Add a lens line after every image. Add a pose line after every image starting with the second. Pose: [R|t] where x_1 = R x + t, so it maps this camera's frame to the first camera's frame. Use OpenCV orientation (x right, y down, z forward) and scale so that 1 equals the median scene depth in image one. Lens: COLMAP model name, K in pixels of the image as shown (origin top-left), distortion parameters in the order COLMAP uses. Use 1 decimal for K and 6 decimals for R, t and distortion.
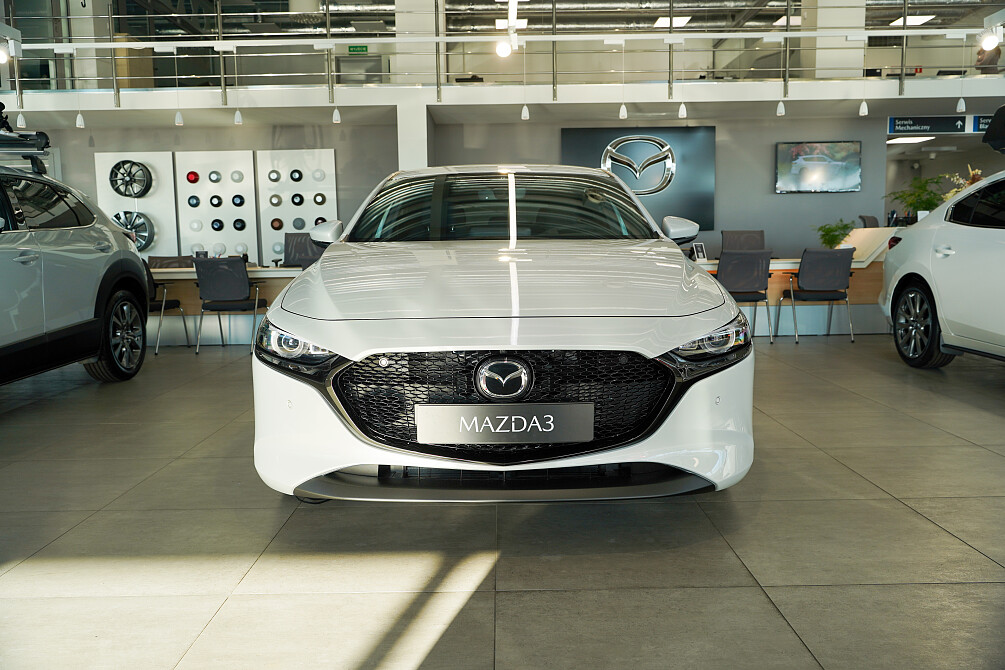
lens RADIAL K [[800.5, 0, 502.5], [0, 800.5, 335.0], [0, 0, 1]] dist [-0.005261, -0.002415]
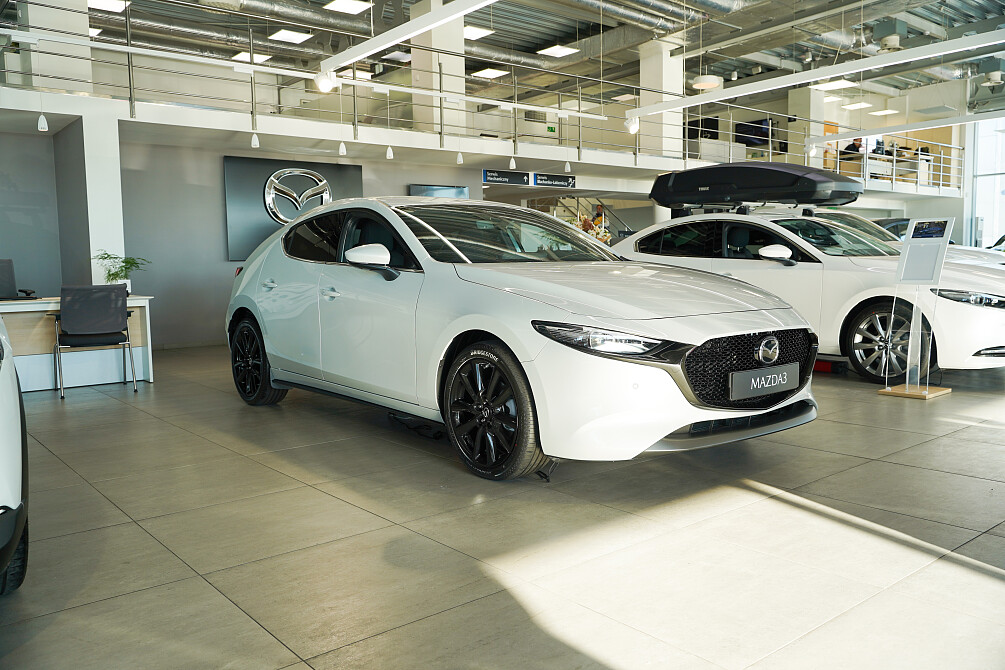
lens RADIAL K [[800.5, 0, 502.5], [0, 800.5, 335.0], [0, 0, 1]] dist [-0.005261, -0.002415]
pose [[0.771605, -0.054151, 0.633792, -0.346031], [0.079131, 0.996802, -0.011171, 0.000653], [-0.631160, 0.058772, 0.773423, 0.039200]]
